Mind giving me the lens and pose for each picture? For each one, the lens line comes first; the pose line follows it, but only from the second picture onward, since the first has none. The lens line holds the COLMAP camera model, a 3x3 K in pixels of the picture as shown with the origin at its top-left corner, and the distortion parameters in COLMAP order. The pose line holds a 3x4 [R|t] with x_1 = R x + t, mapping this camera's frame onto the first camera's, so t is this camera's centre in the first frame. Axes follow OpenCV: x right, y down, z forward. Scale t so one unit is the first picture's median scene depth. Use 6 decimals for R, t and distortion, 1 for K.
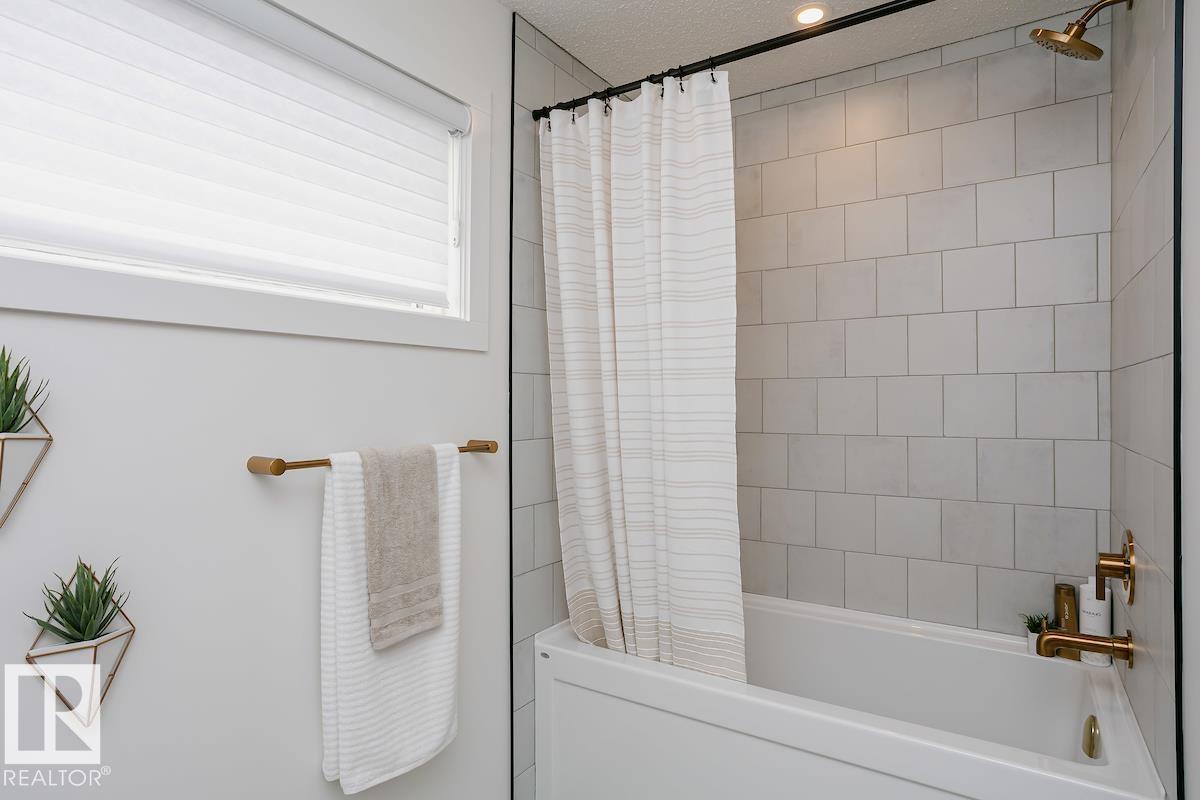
lens RADIAL K [[668.5, 0, 597.4], [0, 668.5, 398.2], [0, 0, 1]] dist [-0.023330, 0.000894]
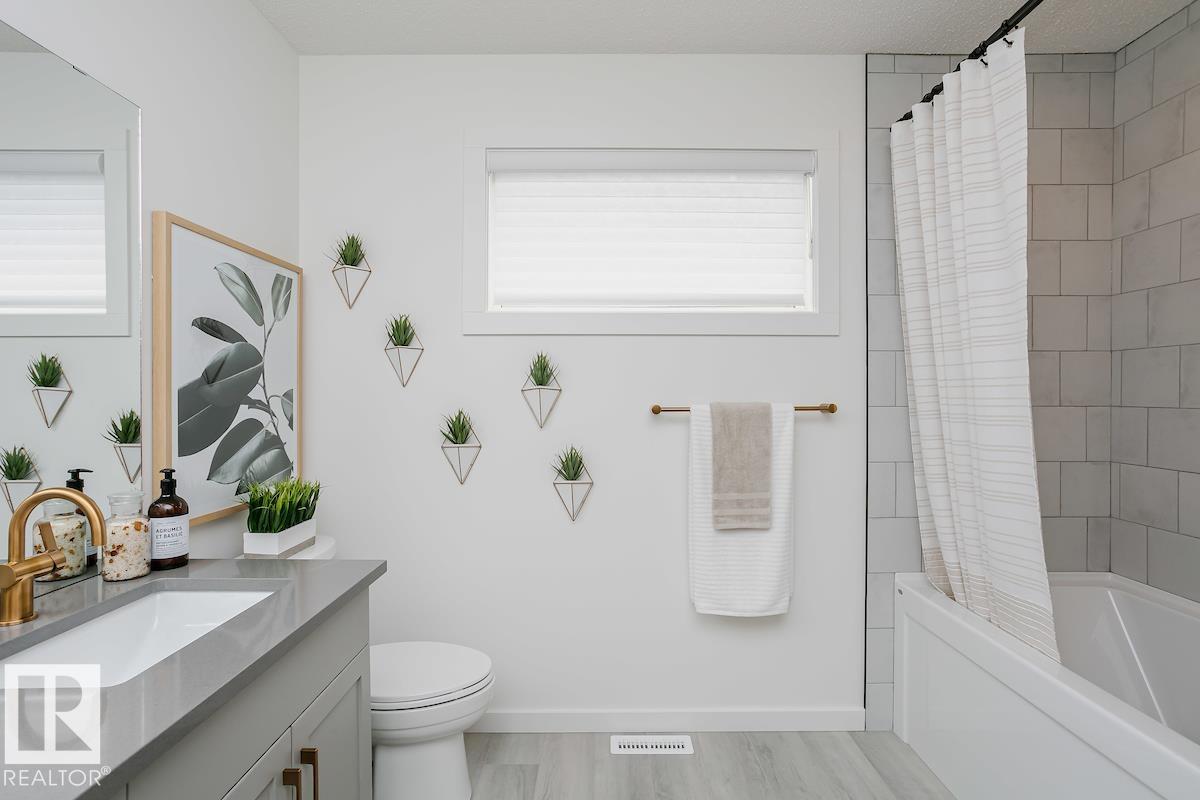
lens RADIAL K [[595.9, 0, 604.6], [0, 595.9, 398.9], [0, 0, 1]] dist [0.003505, 0.000710]
pose [[0.547128, 0.003902, -0.837040, 0.615455], [0.000085, 0.999989, 0.004717, 0.052681], [0.837049, -0.002652, 0.547122, -0.003297]]
